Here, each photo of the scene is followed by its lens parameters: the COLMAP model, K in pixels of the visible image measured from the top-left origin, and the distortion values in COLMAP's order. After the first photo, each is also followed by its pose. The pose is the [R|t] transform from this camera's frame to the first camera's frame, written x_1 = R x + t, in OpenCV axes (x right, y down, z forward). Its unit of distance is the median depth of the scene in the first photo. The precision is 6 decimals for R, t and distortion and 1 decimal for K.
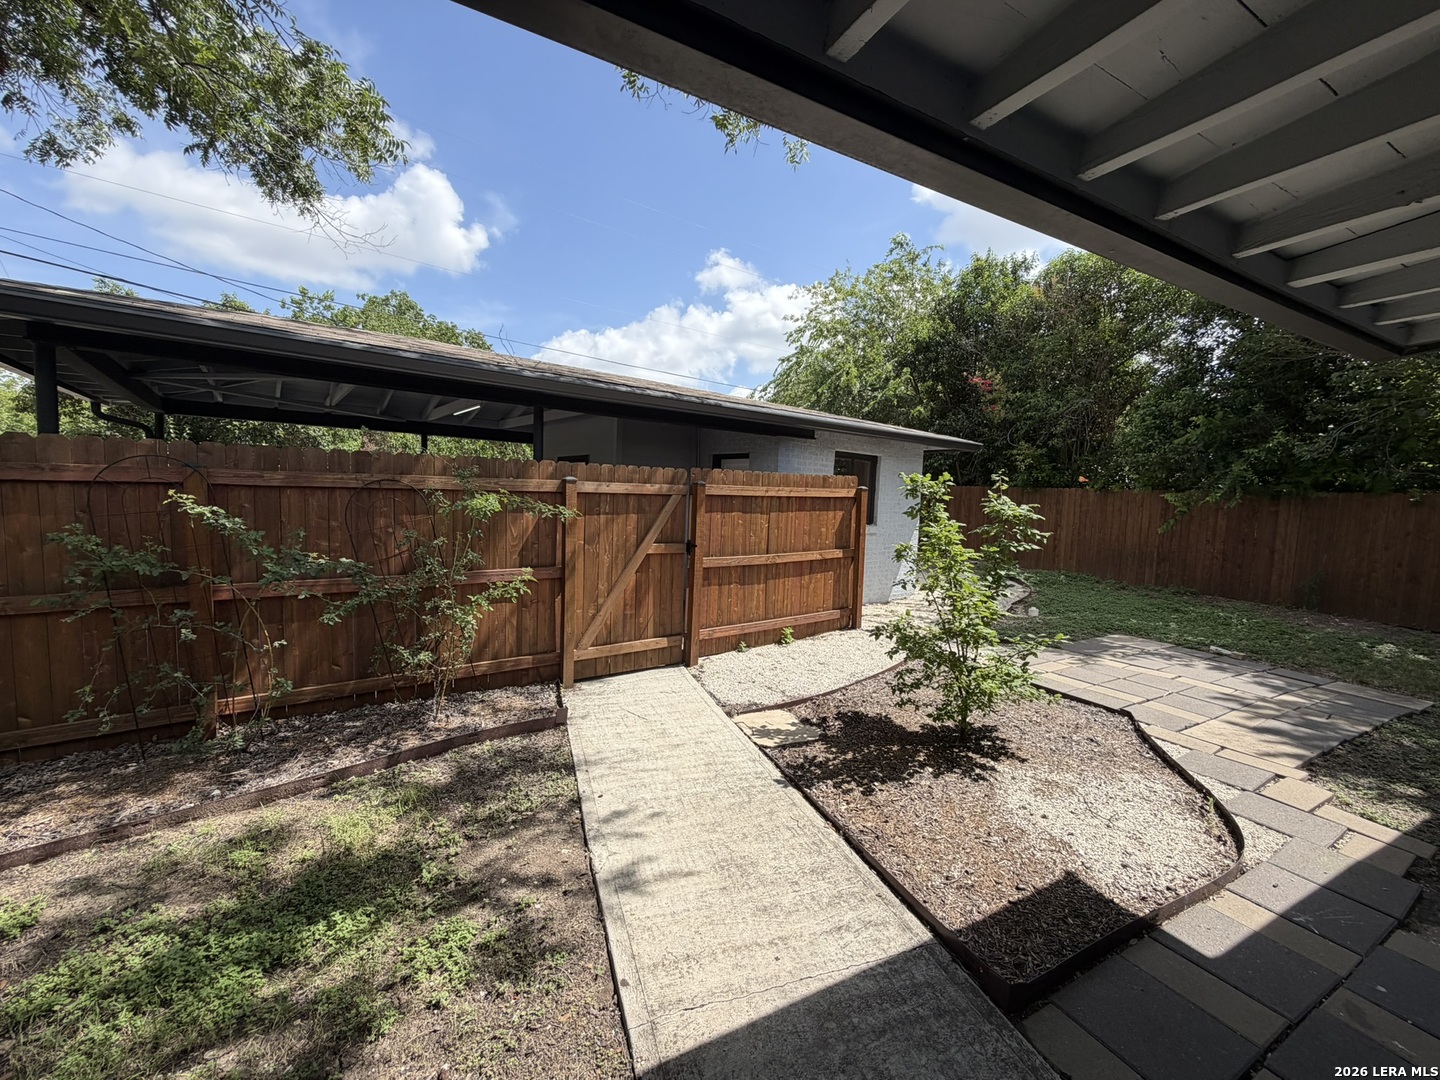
lens RADIAL K [[577.7, 0, 714.5], [0, 577.7, 541.7], [0, 0, 1]] dist [0.002014, 0.000133]
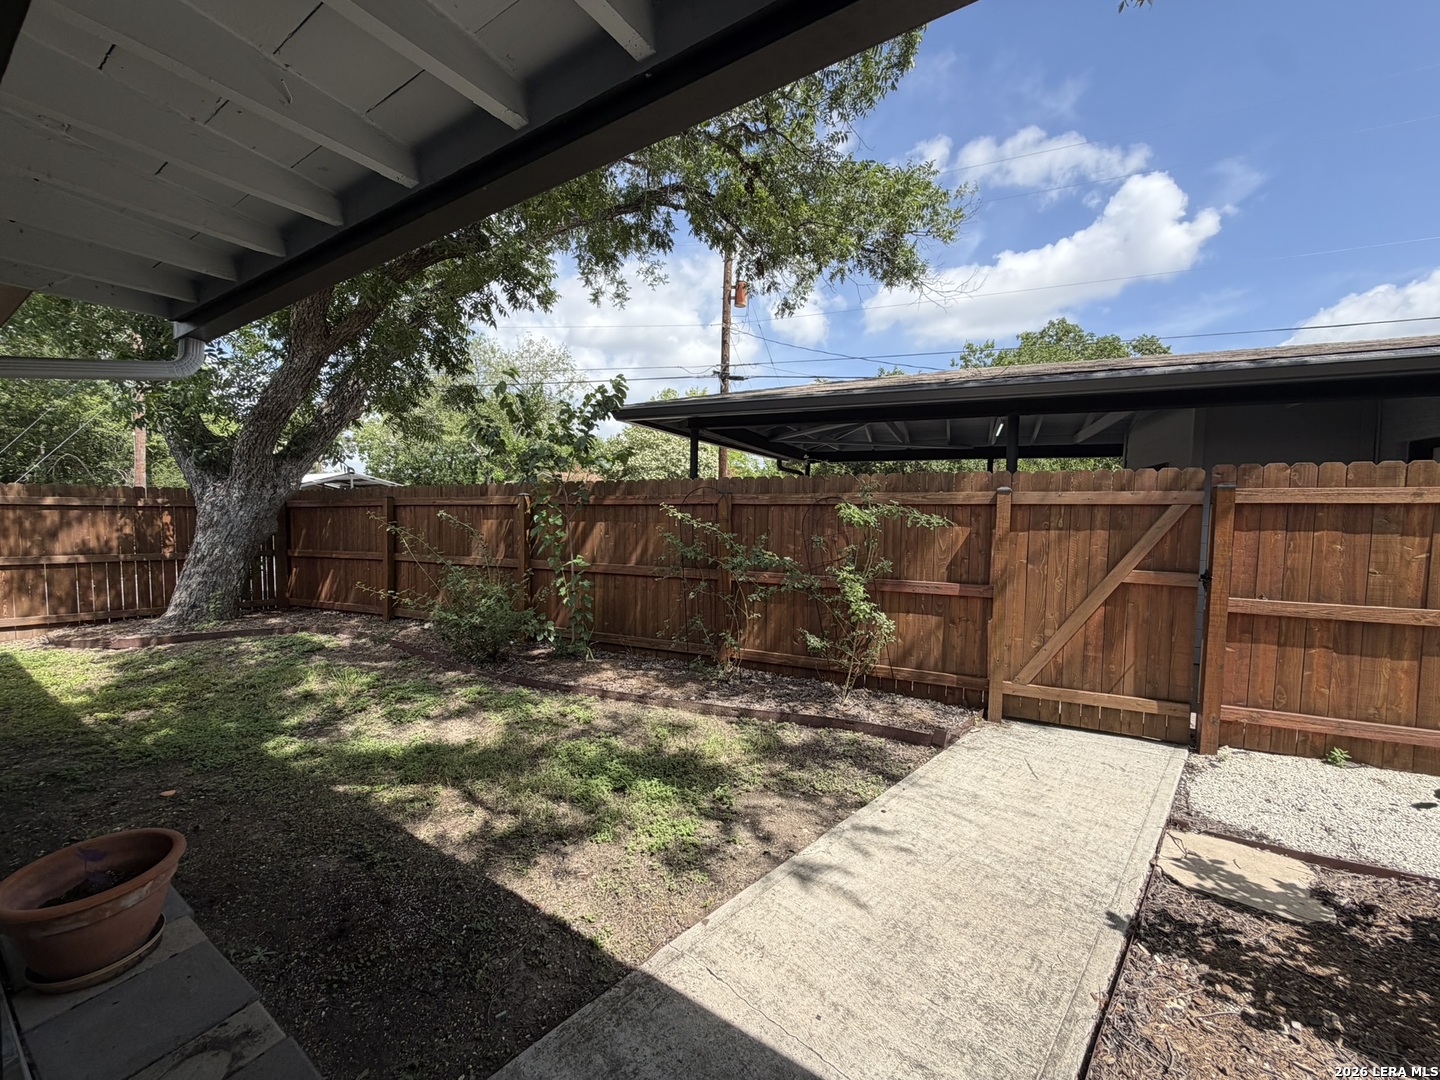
lens RADIAL K [[577.7, 0, 714.5], [0, 577.7, 541.7], [0, 0, 1]] dist [0.002014, 0.000133]
pose [[0.474599, 0.022889, -0.879905, 0.349574], [-0.070222, 0.997460, -0.011930, 0.016810], [0.877397, 0.067451, 0.475001, 0.184016]]
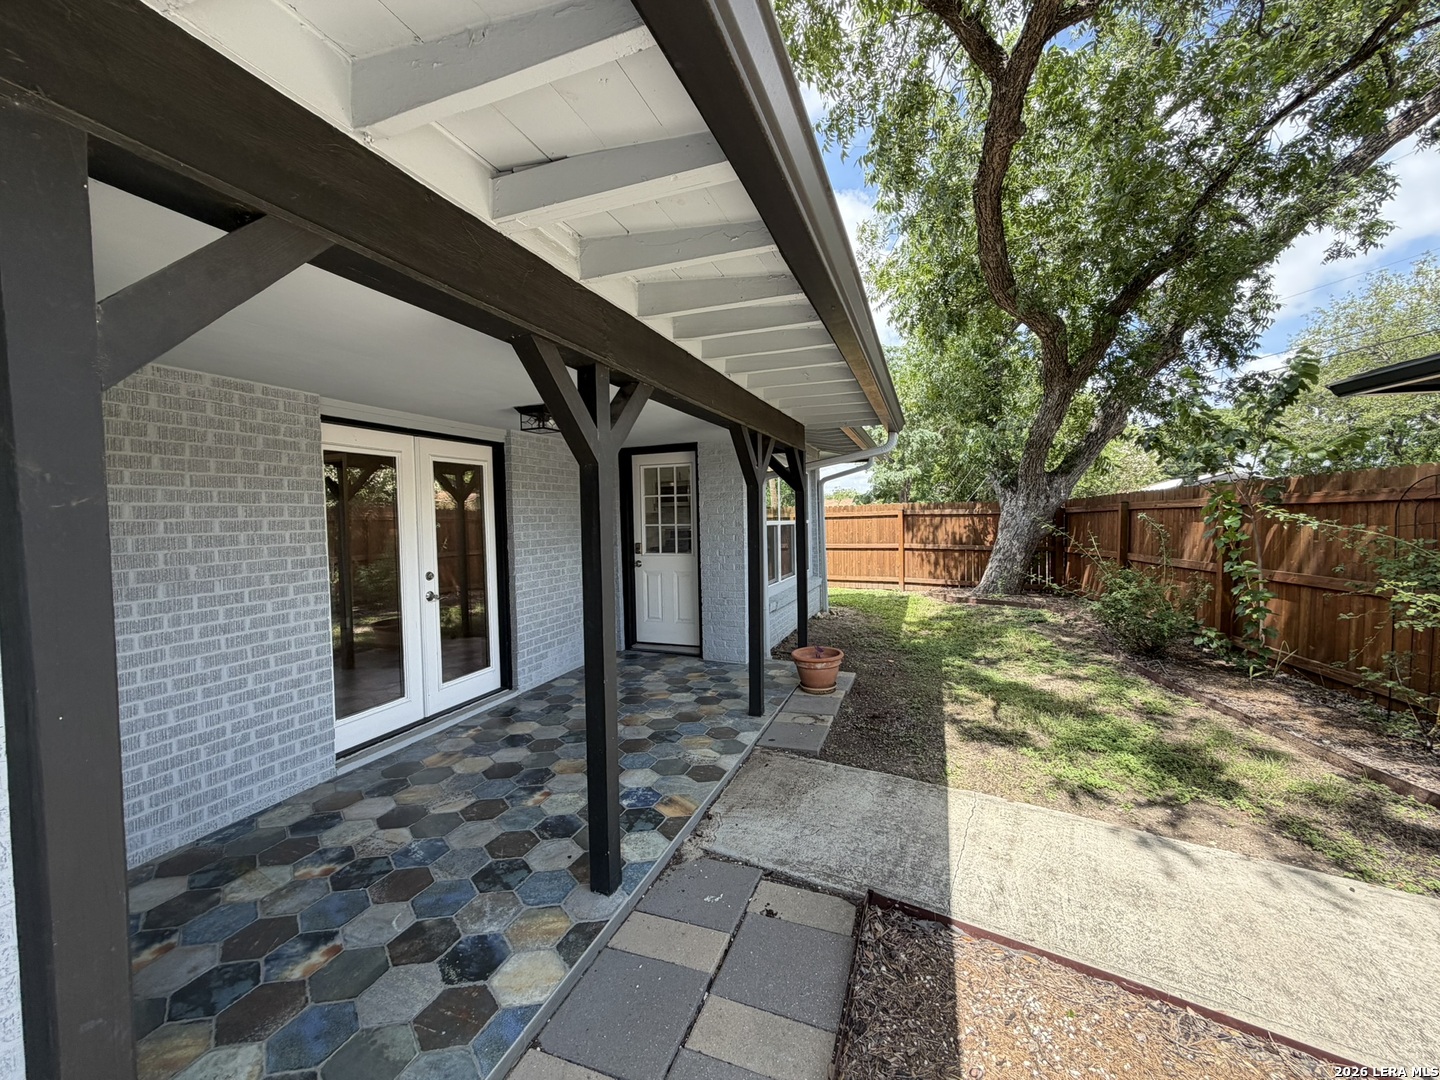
lens RADIAL K [[577.7, 0, 714.5], [0, 577.7, 541.7], [0, 0, 1]] dist [0.002014, 0.000133]
pose [[-0.740423, 0.005575, -0.672118, 0.636068], [-0.068857, 0.994075, 0.084099, -0.004990], [0.668605, 0.108549, -0.735653, 0.642488]]
